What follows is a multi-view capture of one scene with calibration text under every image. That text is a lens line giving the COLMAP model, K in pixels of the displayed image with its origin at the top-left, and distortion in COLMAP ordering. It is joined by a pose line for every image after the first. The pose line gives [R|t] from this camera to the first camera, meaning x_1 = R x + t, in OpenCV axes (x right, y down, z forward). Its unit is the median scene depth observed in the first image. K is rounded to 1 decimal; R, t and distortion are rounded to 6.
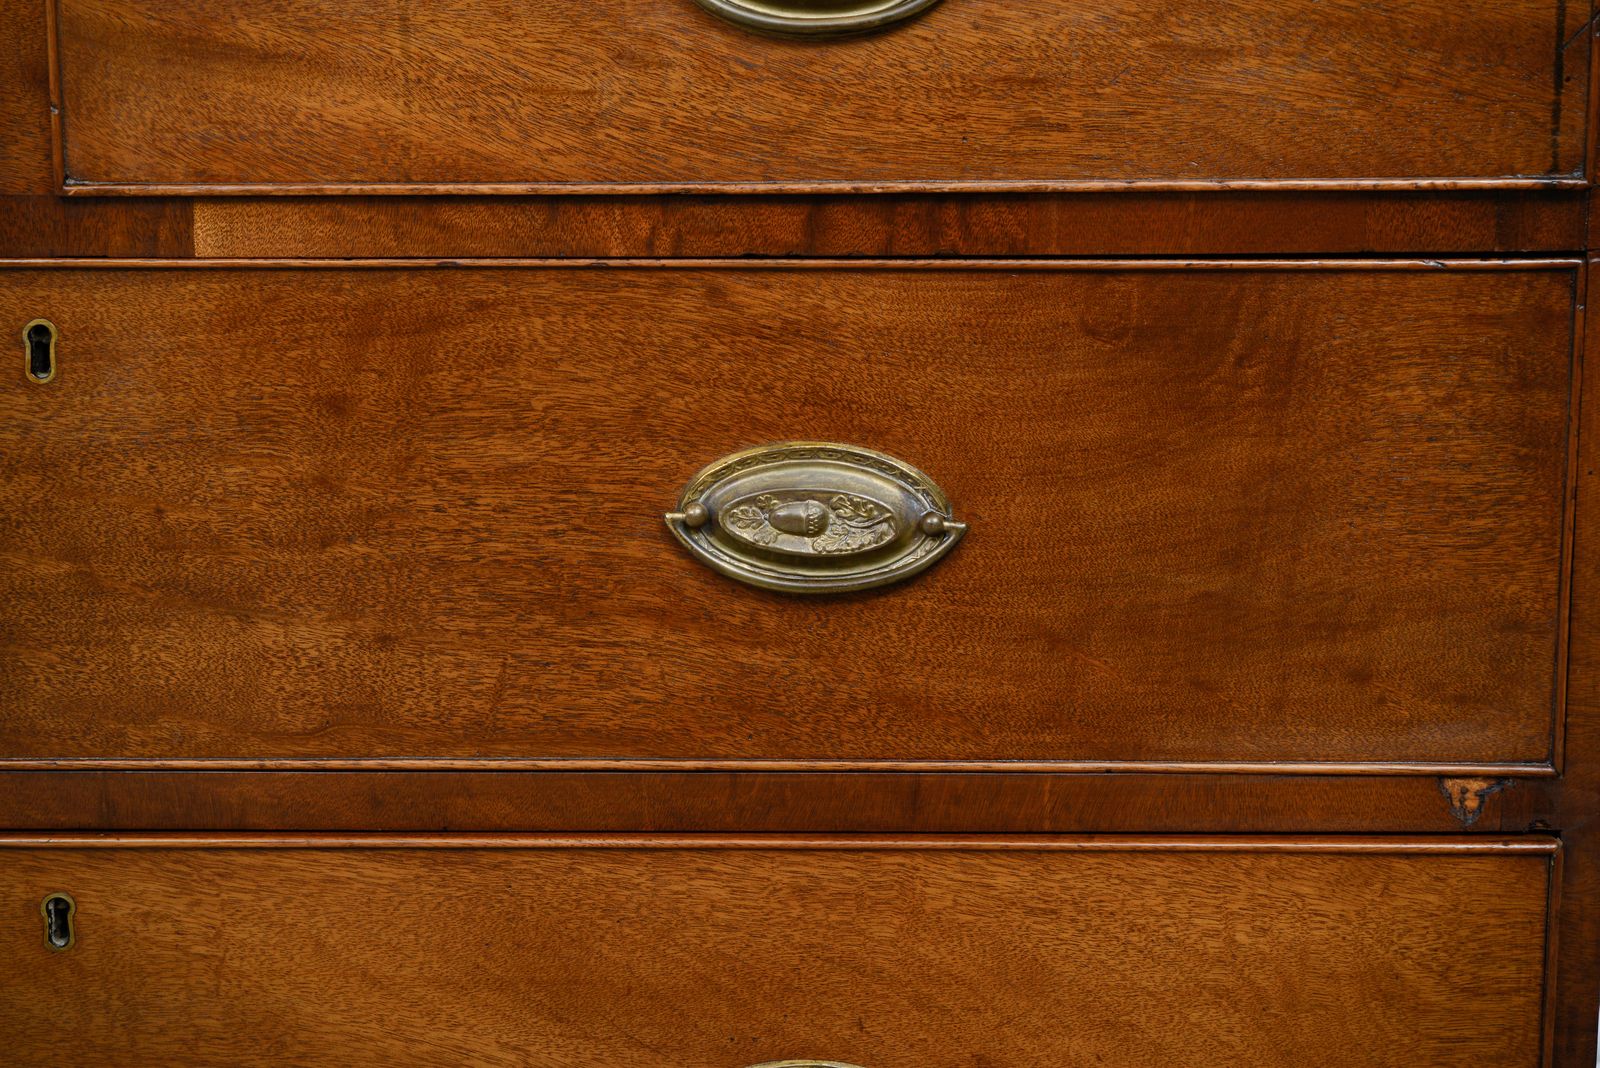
lens RADIAL K [[2749.7, 0, 813.0], [0, 2749.7, 491.2], [0, 0, 1]] dist [0.049028, 0.000000]
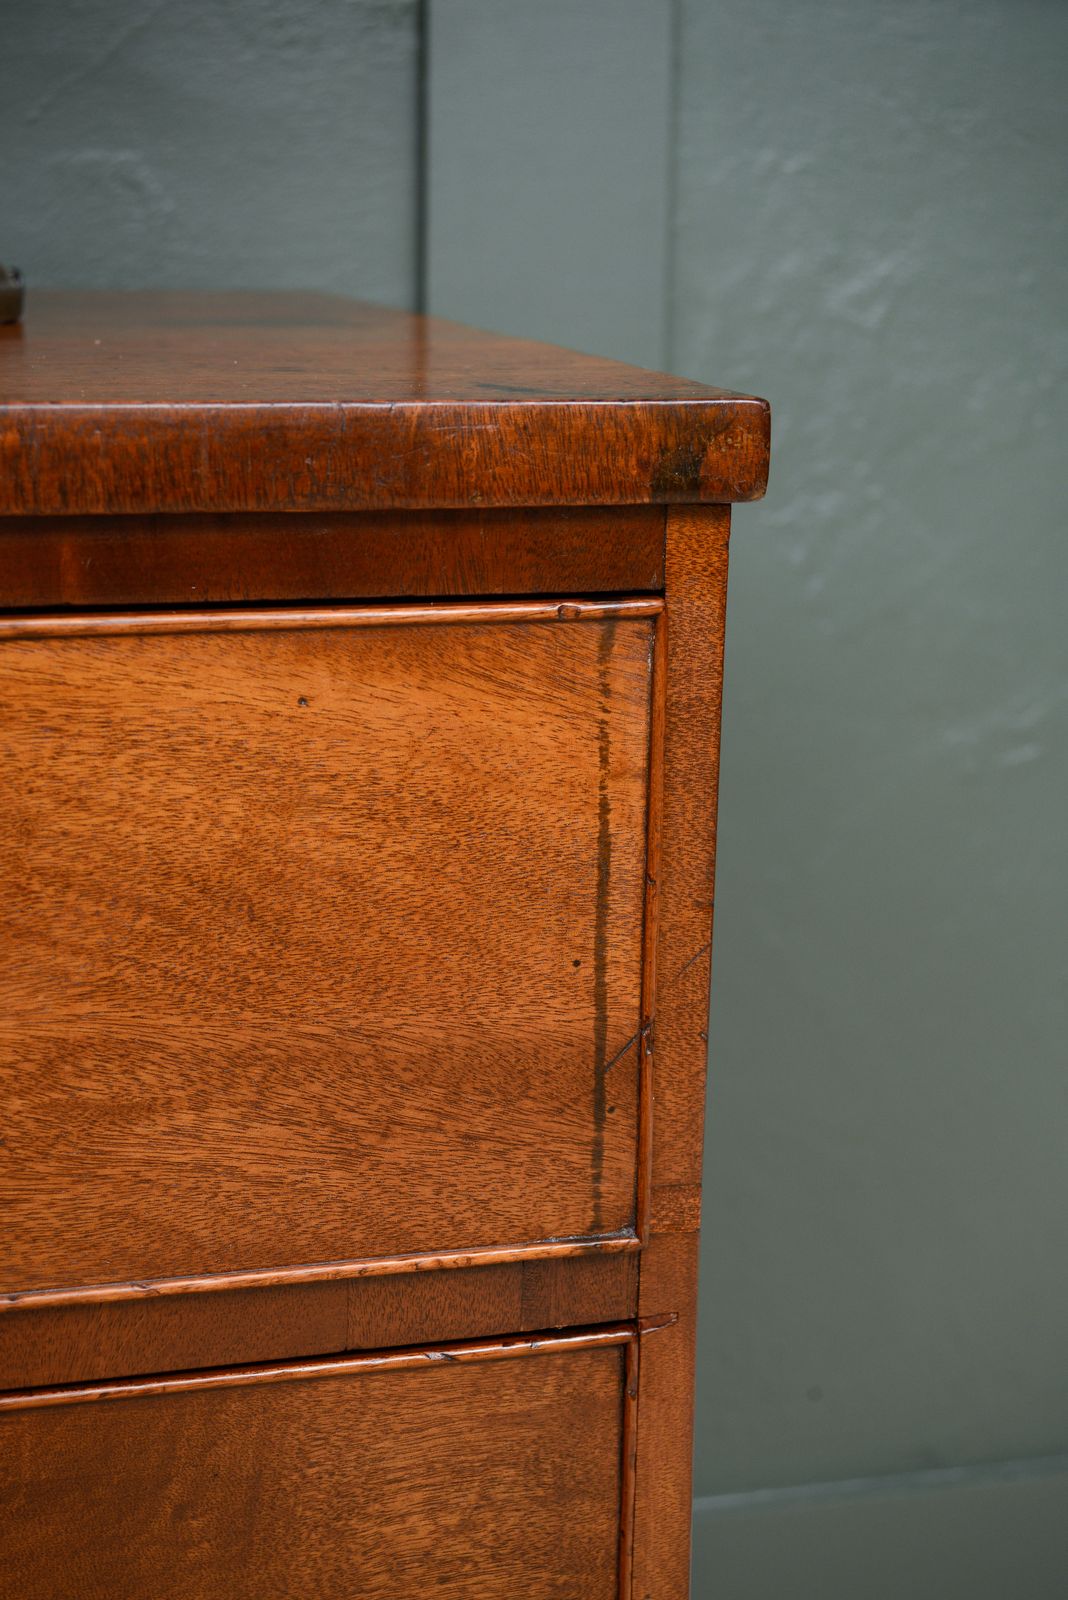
lens RADIAL K [[2749.7, 0, 519.8], [0, 2749.7, 802.5], [0, 0, 1]] dist [0.049028, 0.000000]
pose [[0.951040, -0.049613, 0.305061, 0.031281], [0.031127, 0.997389, 0.065169, -0.271281], [-0.307497, -0.052483, 0.950100, 0.311698]]
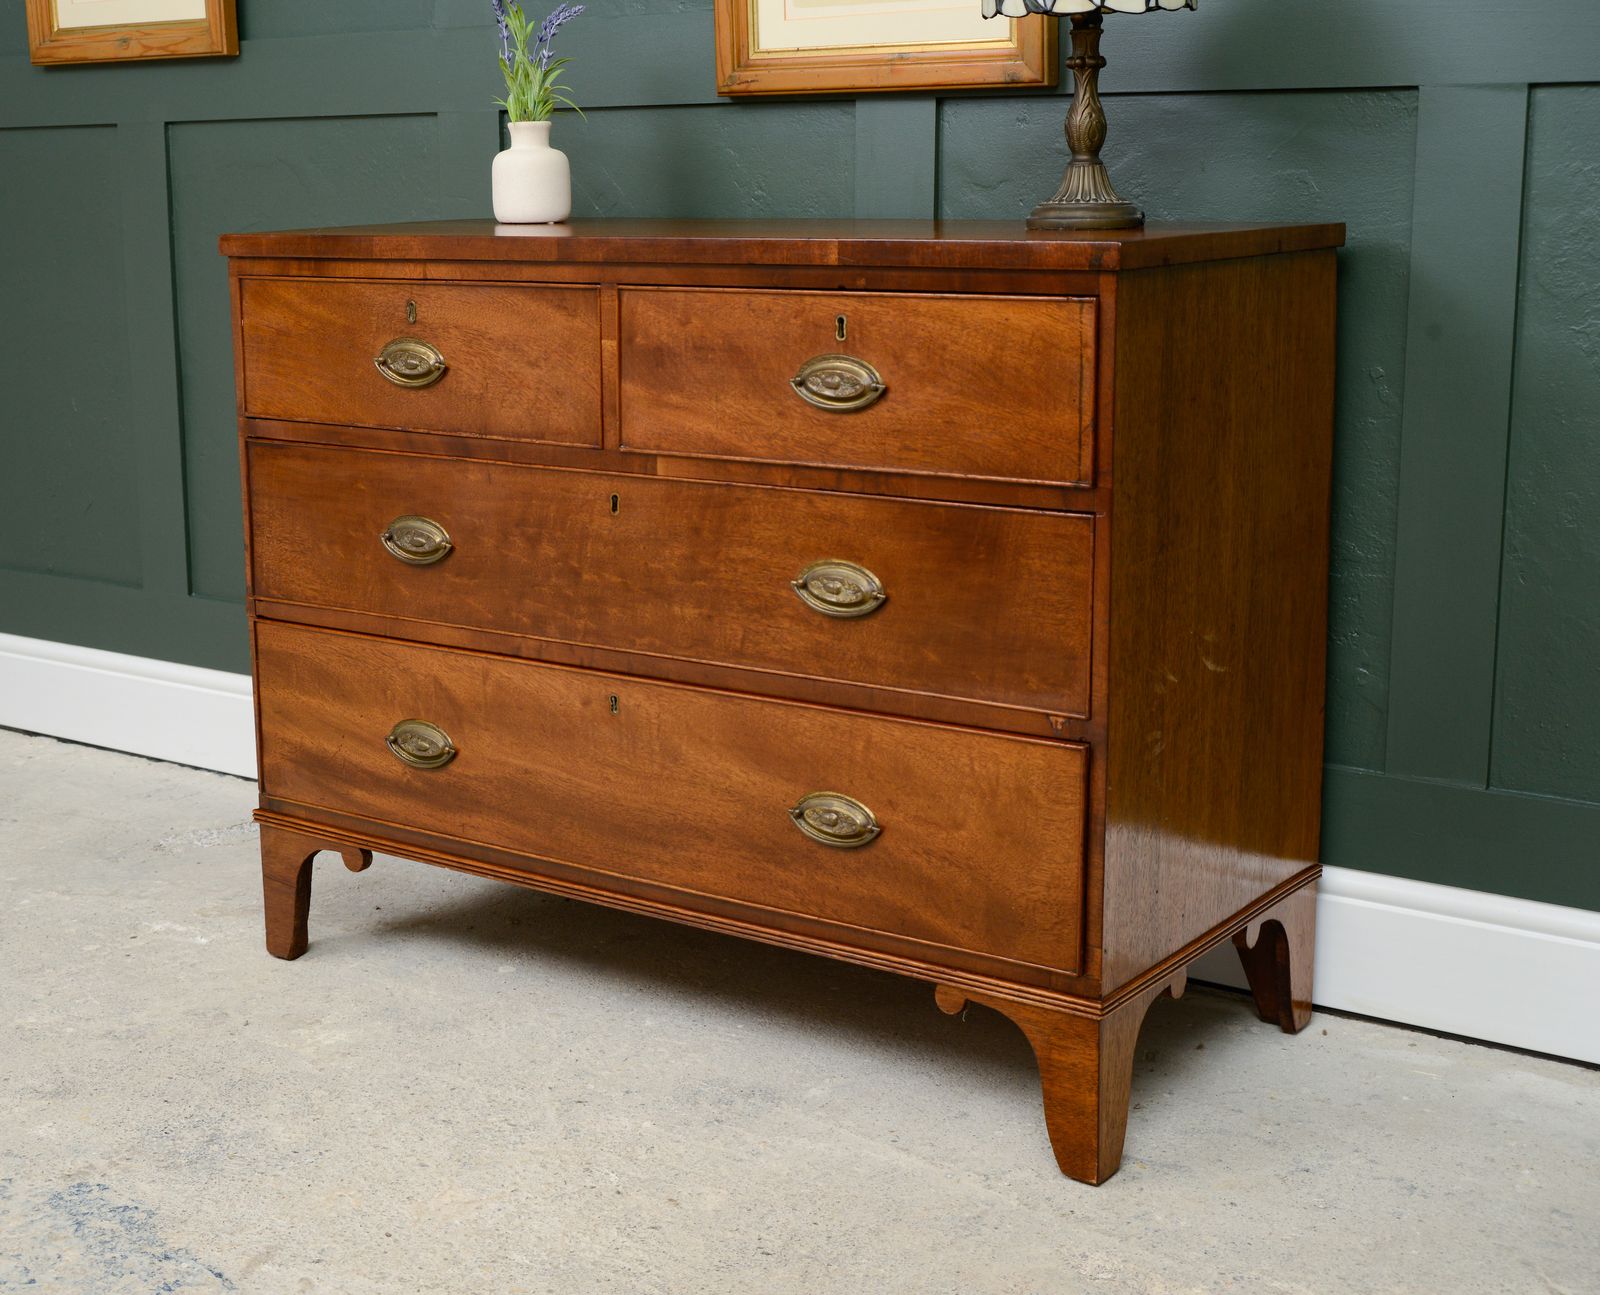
lens RADIAL K [[2299.5, 0, 712.8], [0, 2299.5, 624.6], [0, 0, 1]] dist [-0.055203, 0.000000]
pose [[0.820435, 0.105837, -0.561859, 1.172158], [-0.083646, 0.994362, 0.065166, -0.091341], [0.565588, -0.006468, 0.824662, -0.922746]]
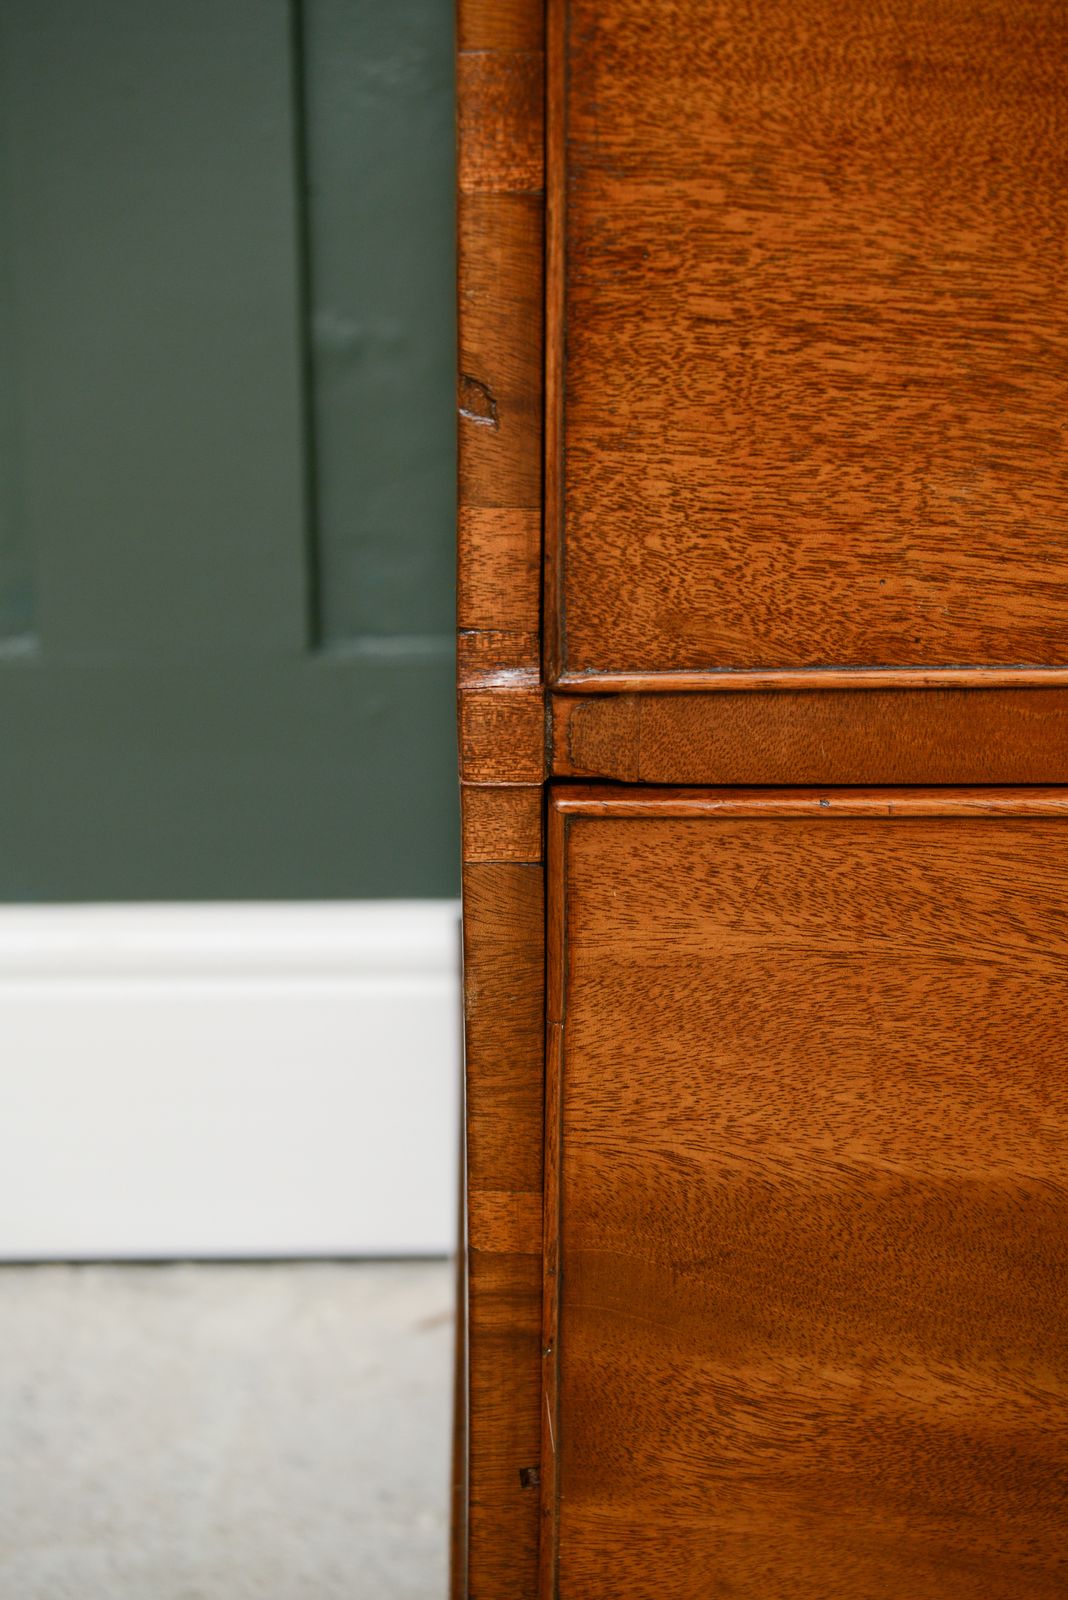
lens RADIAL K [[2749.7, 0, 532.0], [0, 2749.7, 809.2], [0, 0, 1]] dist [0.049028, 0.000000]
pose [[0.998772, -0.014349, 0.047414, -0.877089], [0.005111, 0.981868, 0.189497, 0.019066], [-0.049273, -0.189022, 0.980736, 0.479677]]
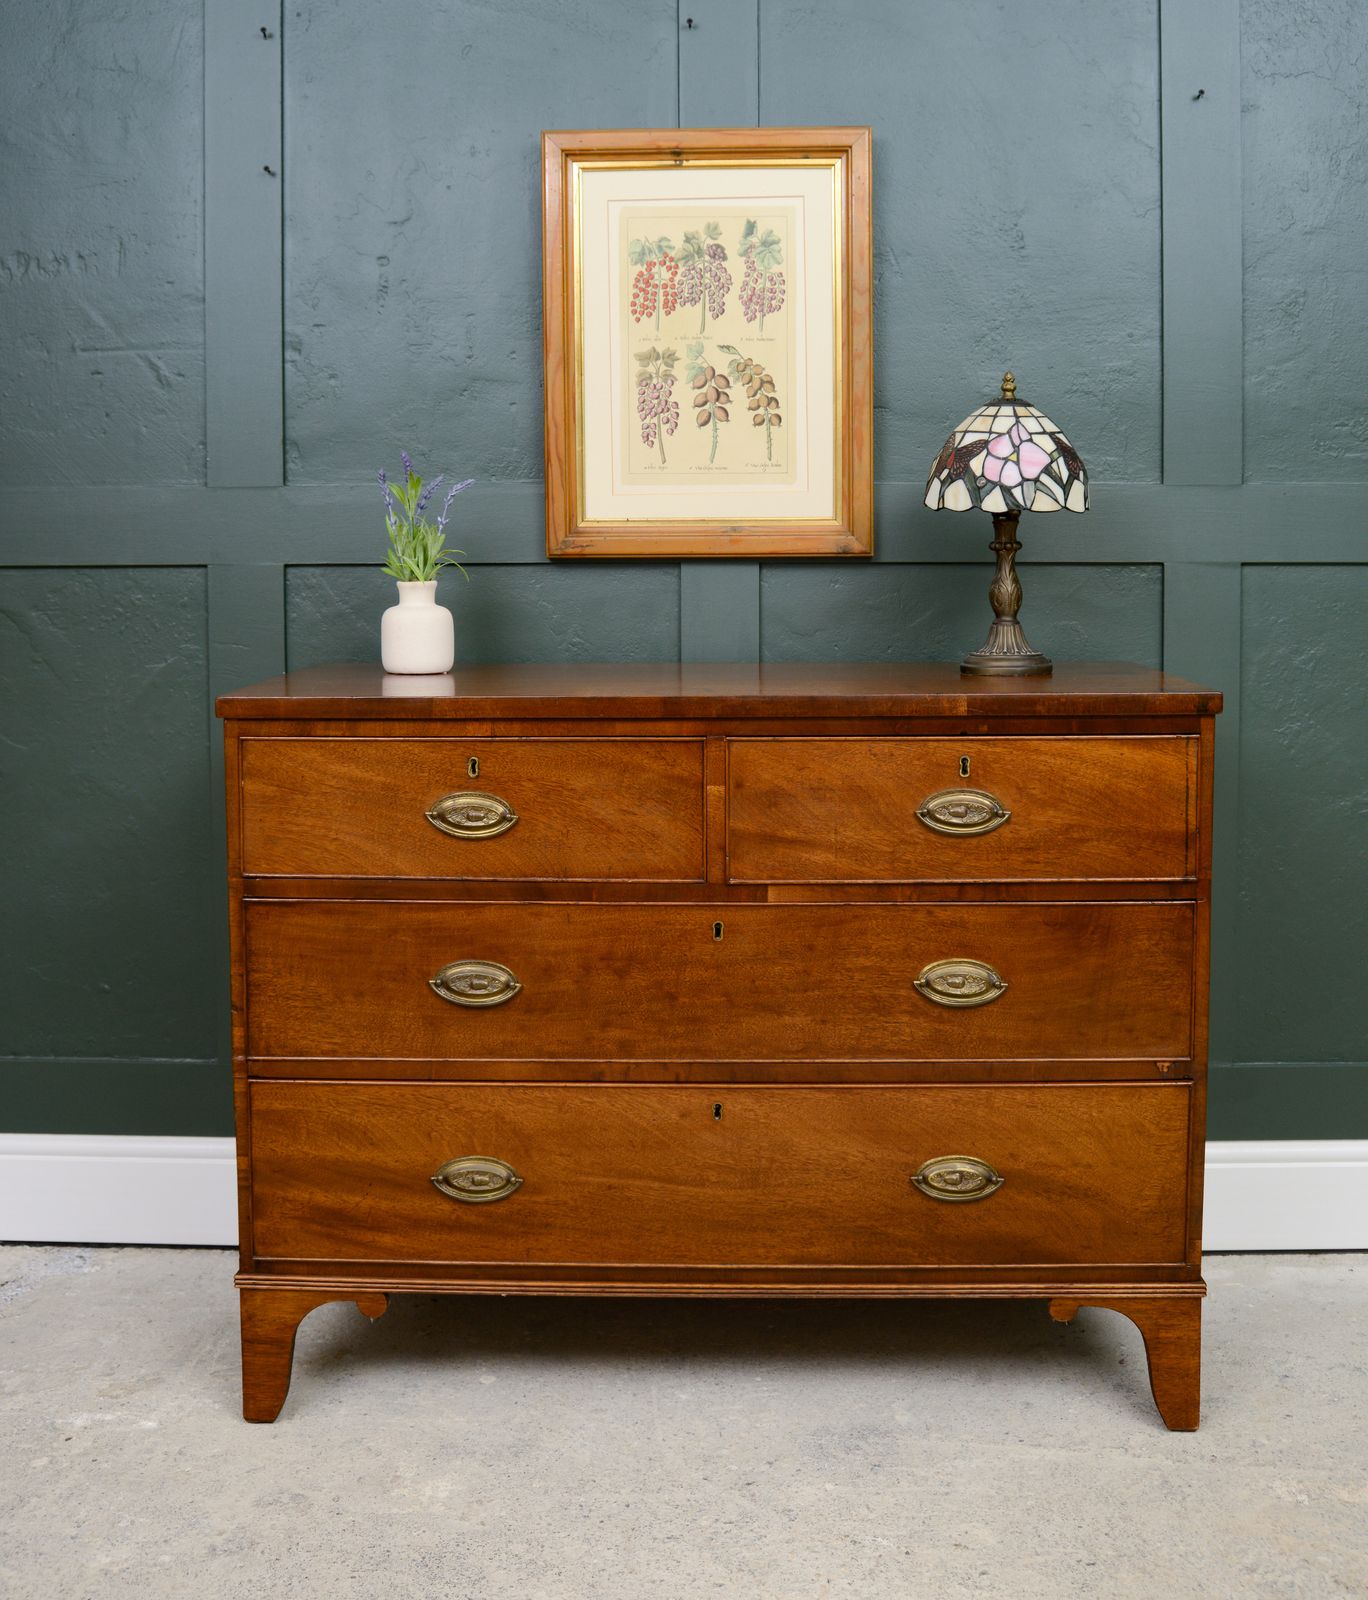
lens RADIAL K [[1849.3, 0, 696.7], [0, 1849.3, 647.7], [0, 0, 1]] dist [-0.089413, 0.000000]
pose [[0.999997, -0.001860, 0.001296, -0.310380], [0.001989, 0.994085, -0.108587, -0.146374], [-0.001087, 0.108589, 0.994086, -1.174941]]
